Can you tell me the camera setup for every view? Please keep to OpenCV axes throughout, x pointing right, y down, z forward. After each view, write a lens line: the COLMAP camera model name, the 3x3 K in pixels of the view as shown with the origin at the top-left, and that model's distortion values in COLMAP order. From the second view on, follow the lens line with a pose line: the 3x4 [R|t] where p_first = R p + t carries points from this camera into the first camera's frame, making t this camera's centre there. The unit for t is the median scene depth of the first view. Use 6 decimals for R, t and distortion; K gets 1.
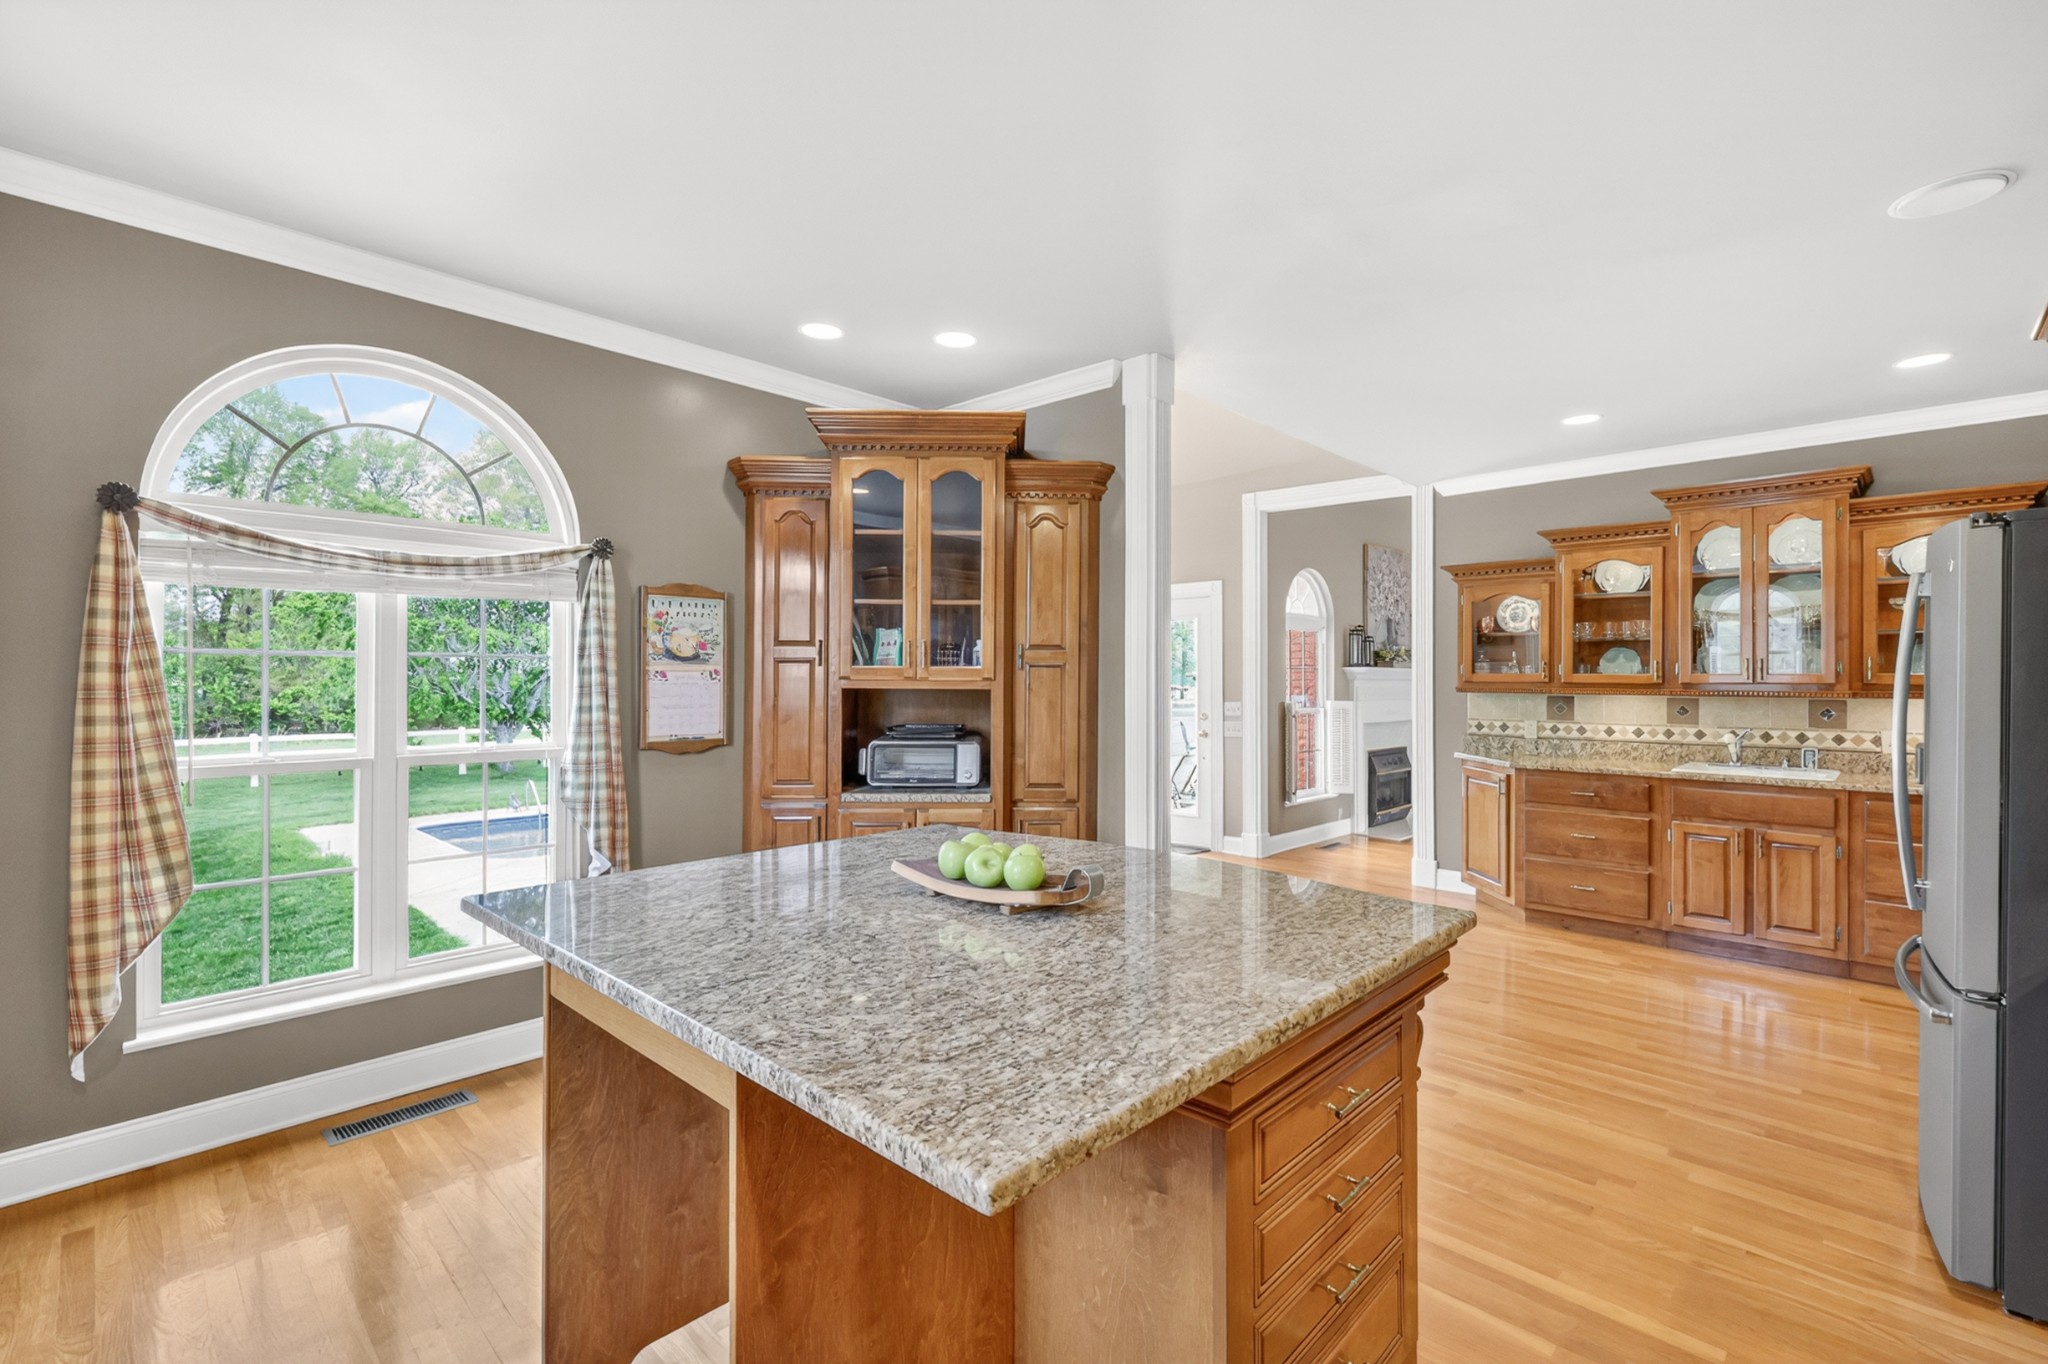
lens RADIAL K [[895.9, 0, 1026.8], [0, 895.9, 684.0], [0, 0, 1]] dist [-0.010461, 0.001174]
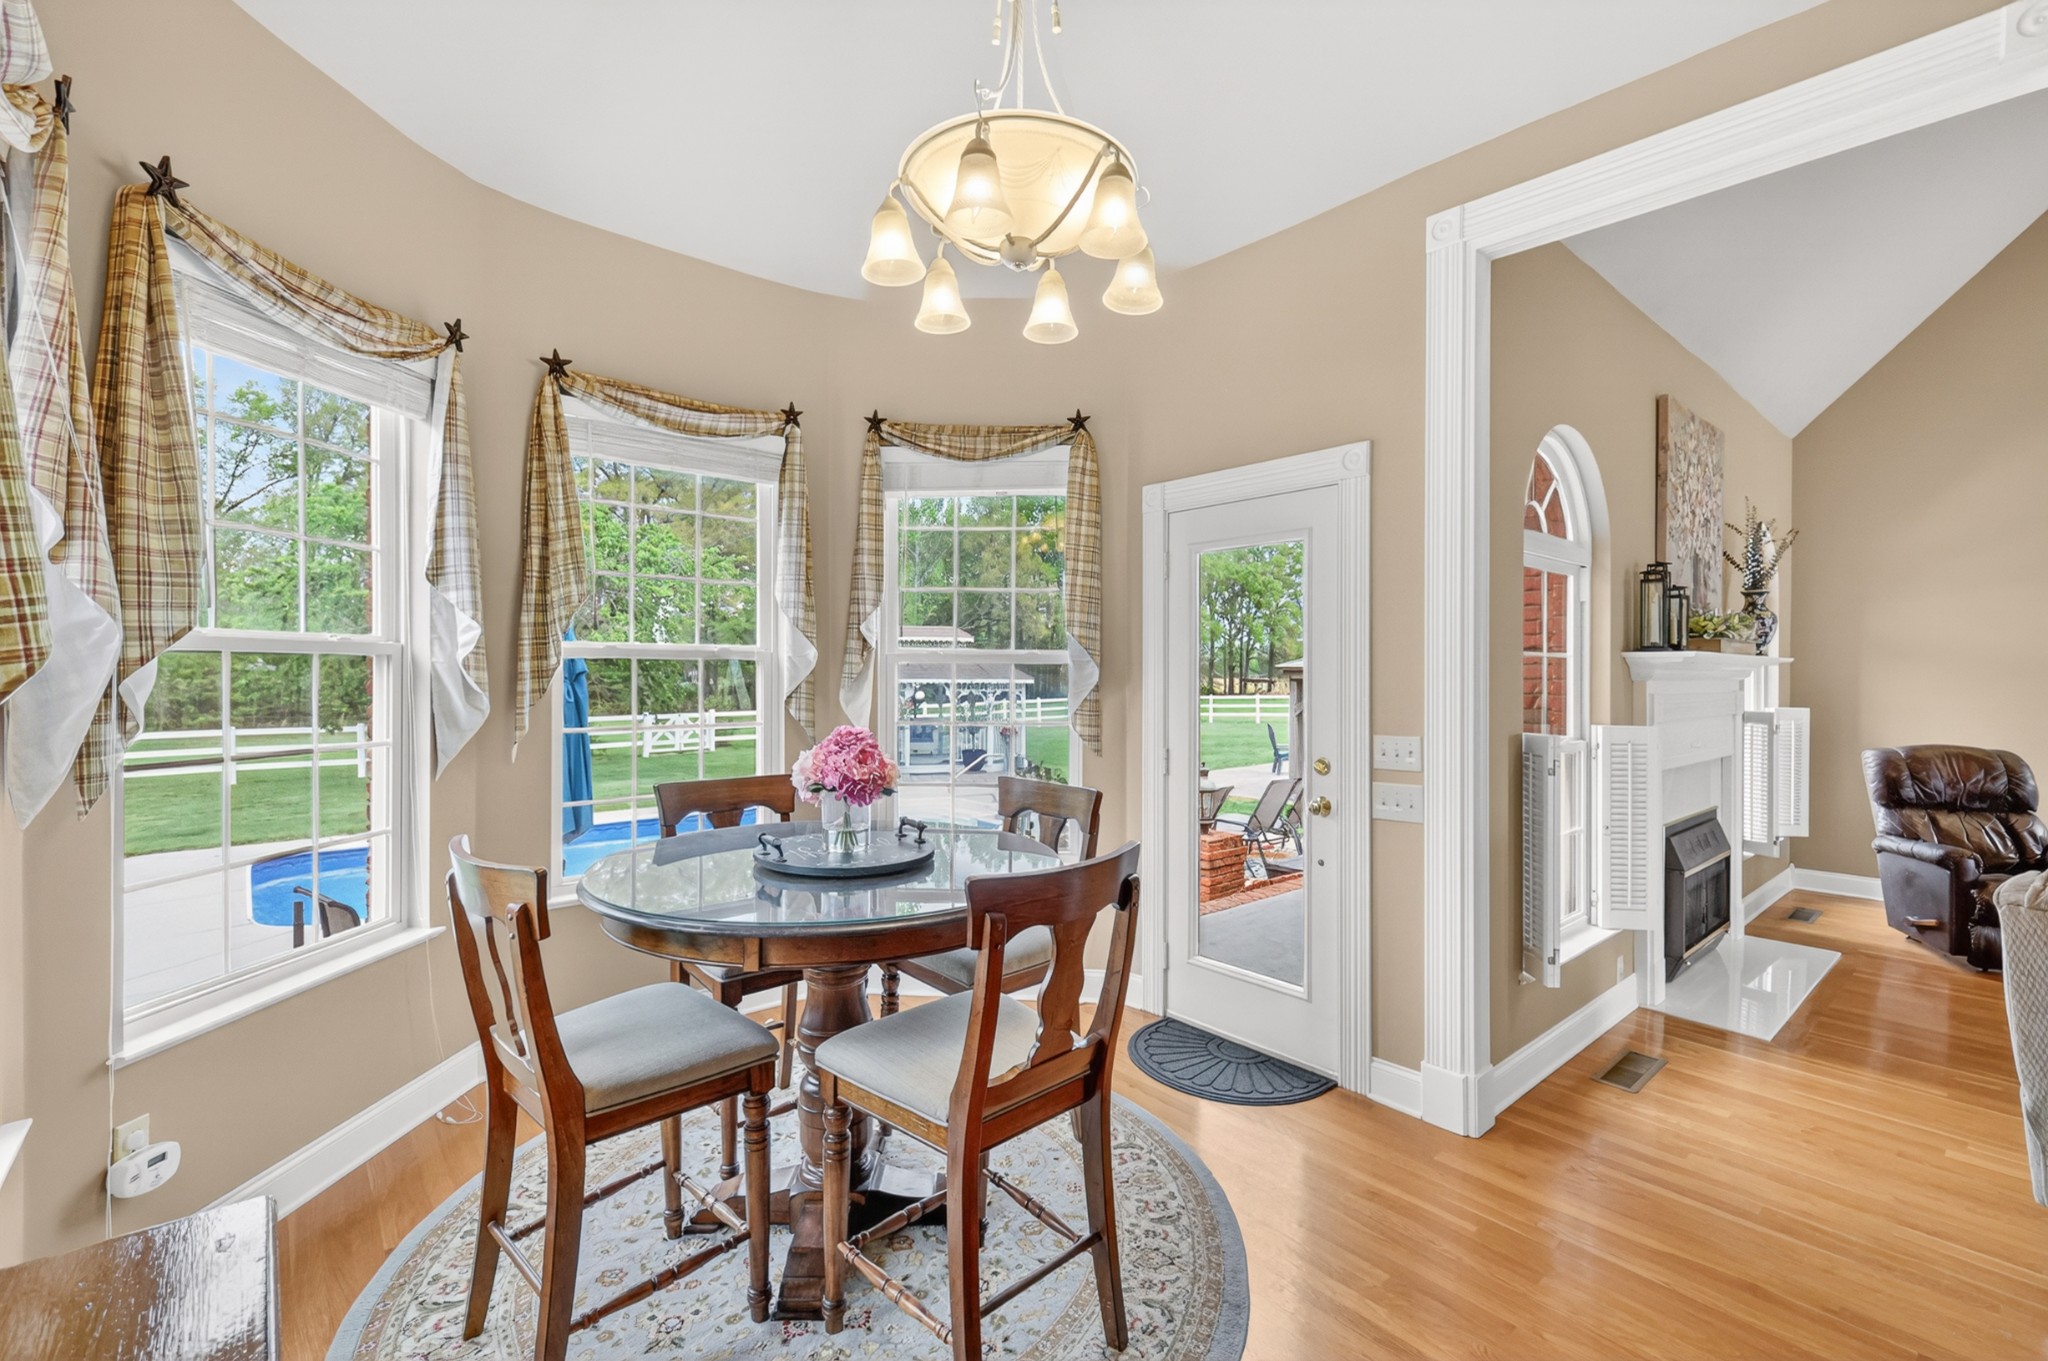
lens RADIAL K [[895.9, 0, 1012.7], [0, 895.9, 669.6], [0, 0, 1]] dist [-0.010461, 0.001174]
pose [[0.994191, 0.004677, -0.107532, 0.087550], [-0.005141, 0.999979, -0.004035, -0.006179], [0.107511, 0.004564, 0.994193, 0.505808]]
